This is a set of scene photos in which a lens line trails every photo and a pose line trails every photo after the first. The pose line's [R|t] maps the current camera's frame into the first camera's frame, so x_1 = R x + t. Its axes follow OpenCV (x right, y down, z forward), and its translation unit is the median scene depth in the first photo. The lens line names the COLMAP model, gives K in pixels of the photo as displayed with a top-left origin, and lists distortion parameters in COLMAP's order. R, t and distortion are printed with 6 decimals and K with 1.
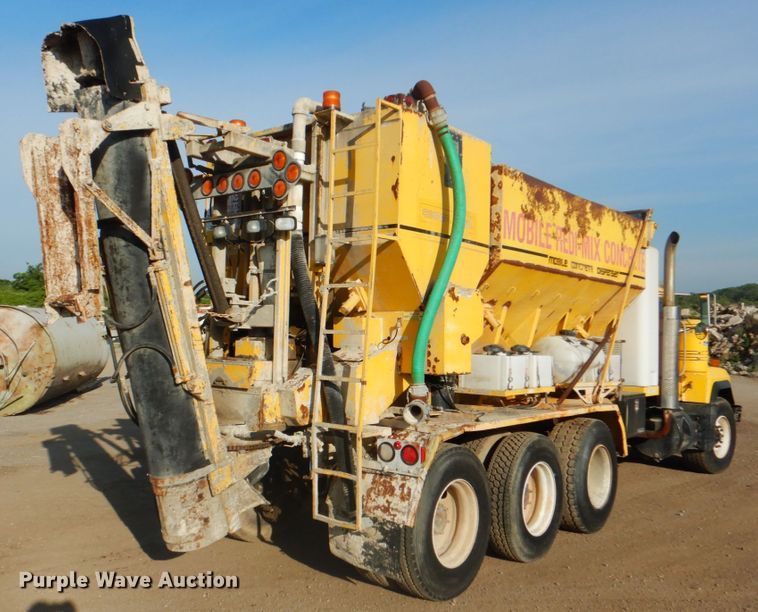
lens RADIAL K [[707.6, 0, 315.8], [0, 707.6, 309.5], [0, 0, 1]] dist [0.006286, 0.007115]
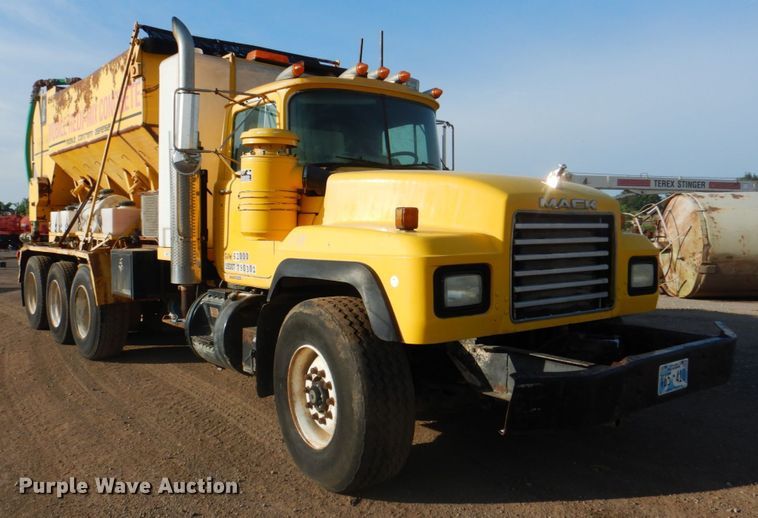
lens RADIAL K [[673.5, 0, 379.0], [0, 673.5, 259.0], [0, 0, 1]] dist [-0.010798, -0.008151]
pose [[-0.166248, 0.022740, -0.985822, 2.030209], [0.027976, 0.999440, 0.018336, 0.203124], [0.985687, -0.024531, -0.166791, 2.390919]]
